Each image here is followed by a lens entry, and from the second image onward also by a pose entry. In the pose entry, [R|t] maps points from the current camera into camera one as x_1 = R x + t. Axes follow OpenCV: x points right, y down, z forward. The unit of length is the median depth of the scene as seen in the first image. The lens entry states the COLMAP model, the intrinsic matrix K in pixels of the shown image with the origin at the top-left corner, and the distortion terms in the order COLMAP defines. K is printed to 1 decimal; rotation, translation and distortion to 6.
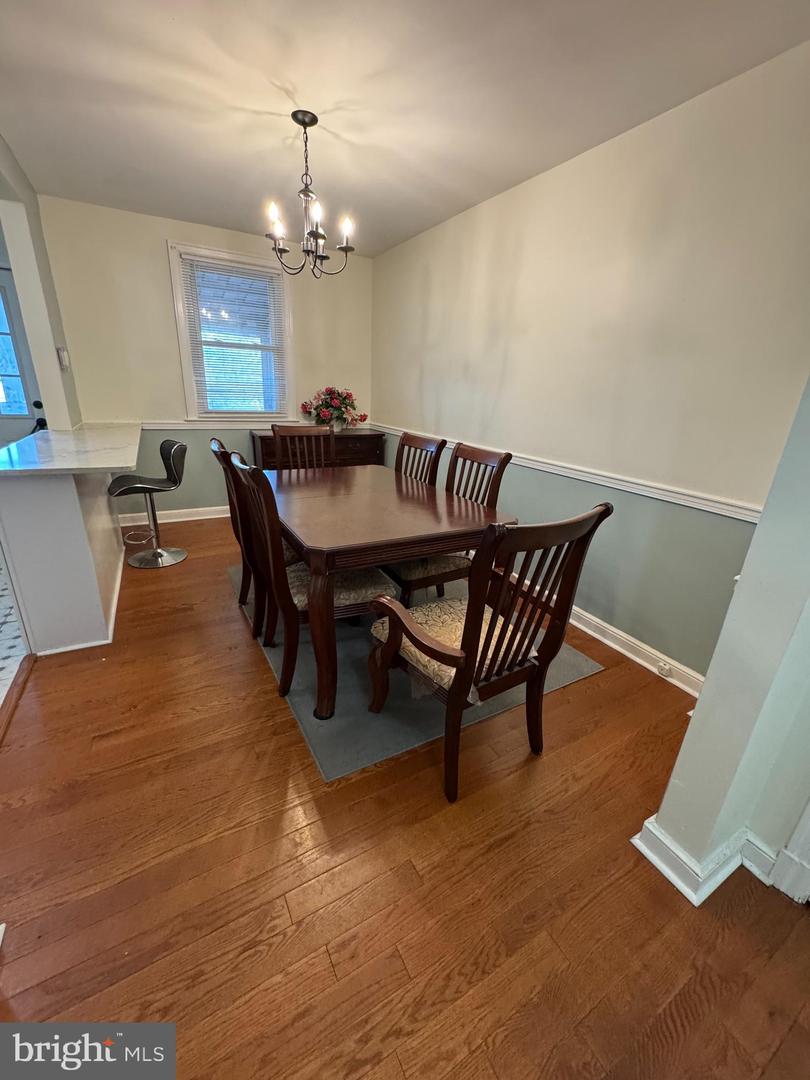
lens RADIAL K [[433.9, 0, 405.3], [0, 433.9, 536.0], [0, 0, 1]] dist [0.002931, 0.001227]
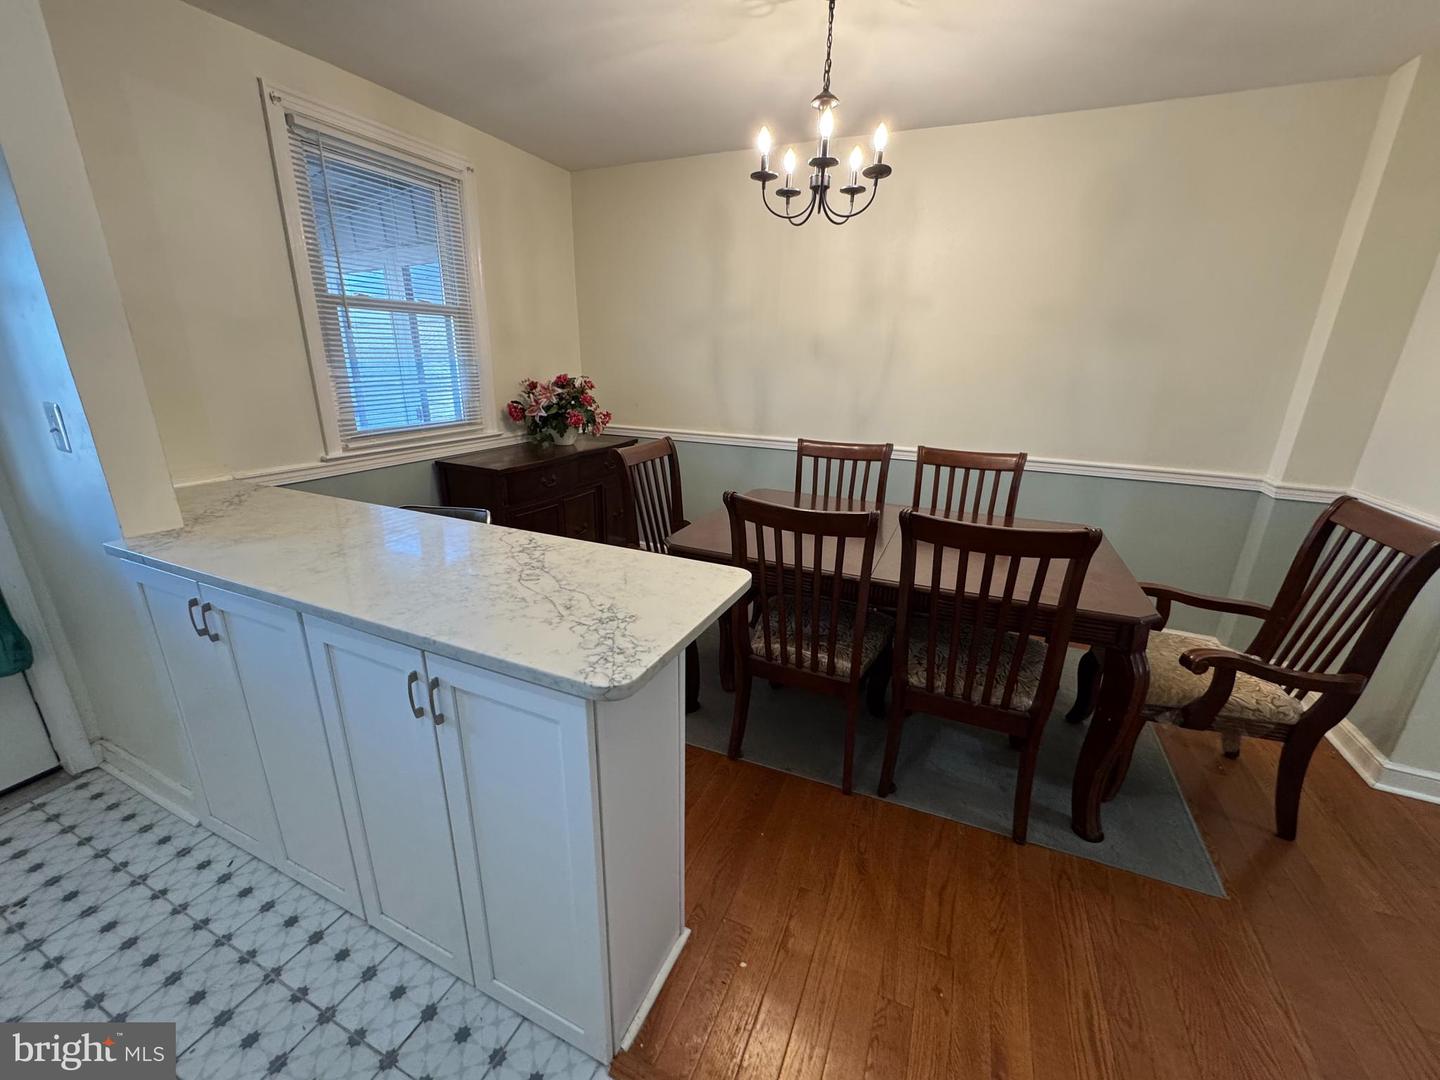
lens RADIAL K [[578.5, 0, 725.5], [0, 578.5, 536.7], [0, 0, 1]] dist [0.002931, 0.001227]
pose [[0.804480, -0.205918, 0.557143, -0.797675], [0.209831, 0.976030, 0.057755, -0.192046], [-0.555682, 0.070443, 0.828405, 0.339938]]
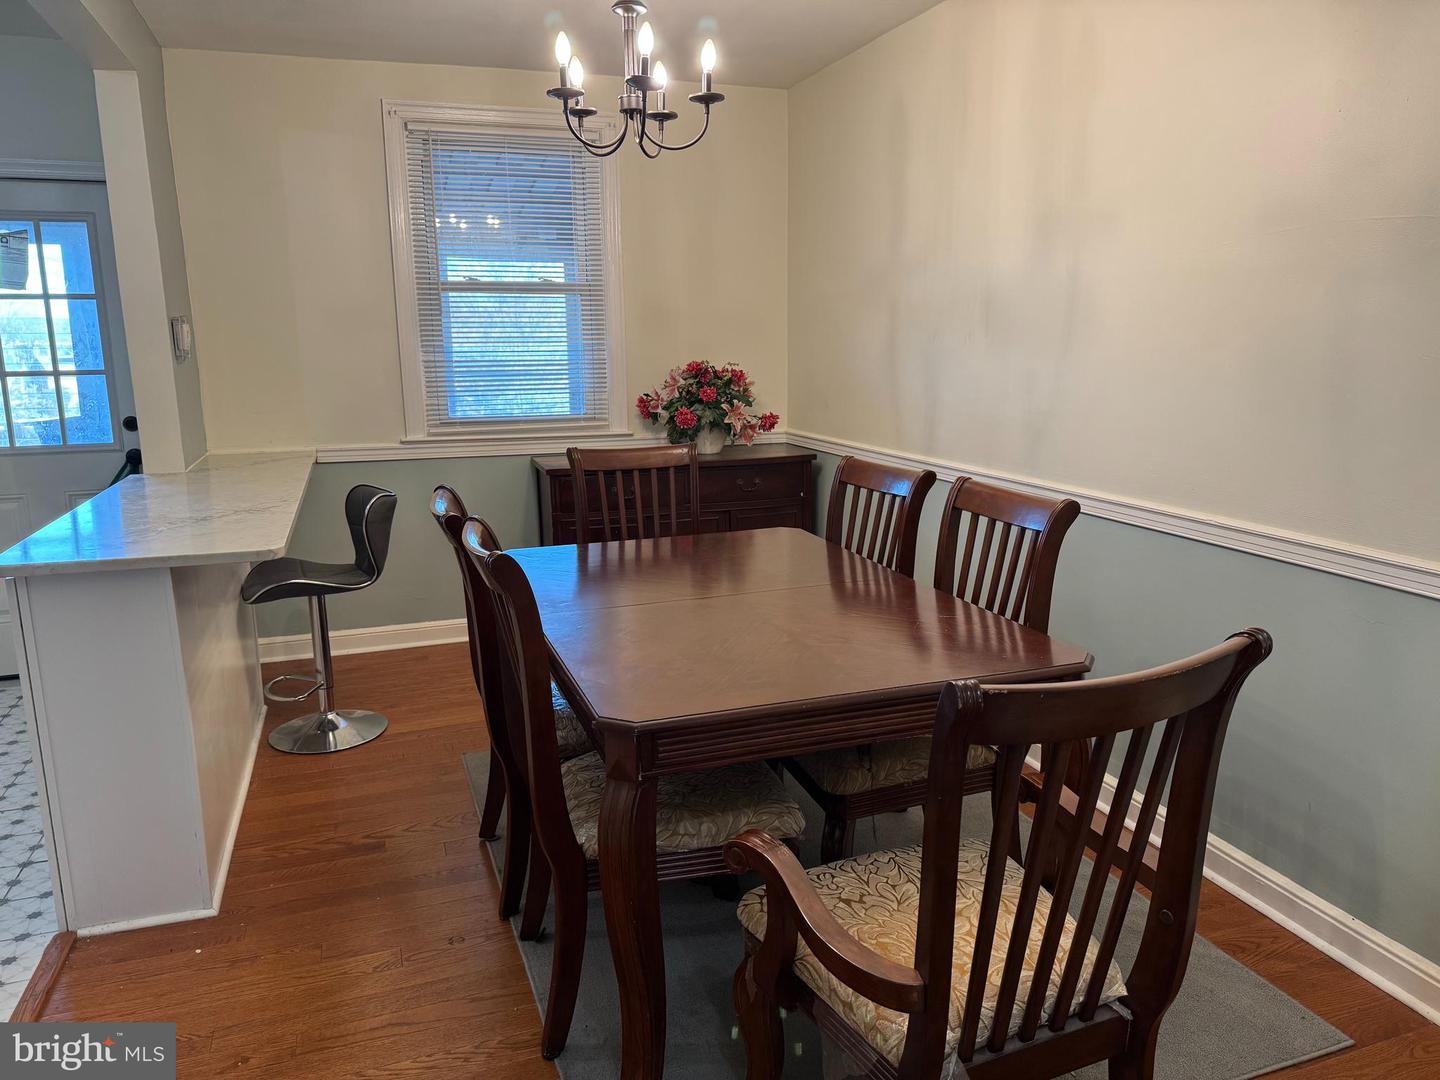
lens RADIAL K [[1013.2, 0, 724.4], [0, 1013.2, 538.5], [0, 0, 1]] dist [0.033642, -0.035572]
pose [[0.984987, -0.018128, -0.171676, 0.061259], [-0.005417, 0.990735, -0.135698, -0.012472], [0.172545, 0.134590, 0.975763, -0.042535]]
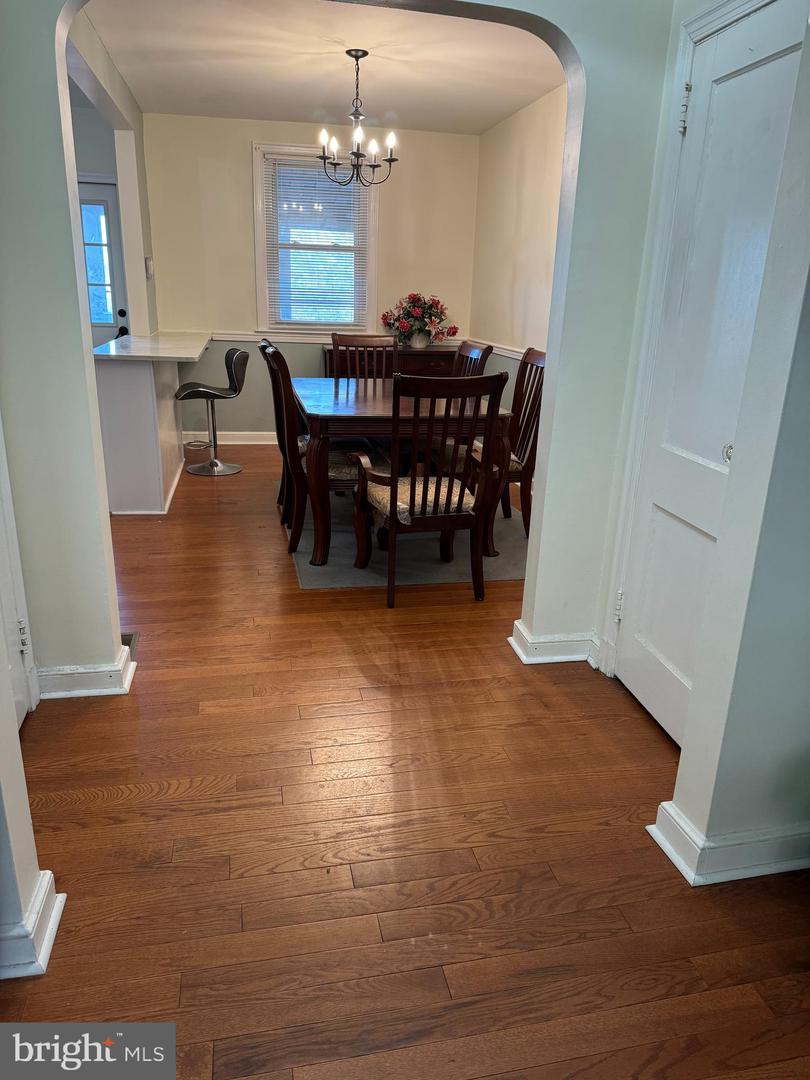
lens RADIAL K [[759.9, 0, 410.8], [0, 759.9, 543.8], [0, 0, 1]] dist [0.033642, -0.035572]
pose [[0.954824, 0.082908, -0.285373, 0.454714], [-0.089389, 0.995949, -0.009737, 0.249776], [0.283410, 0.034806, 0.958367, -0.648484]]
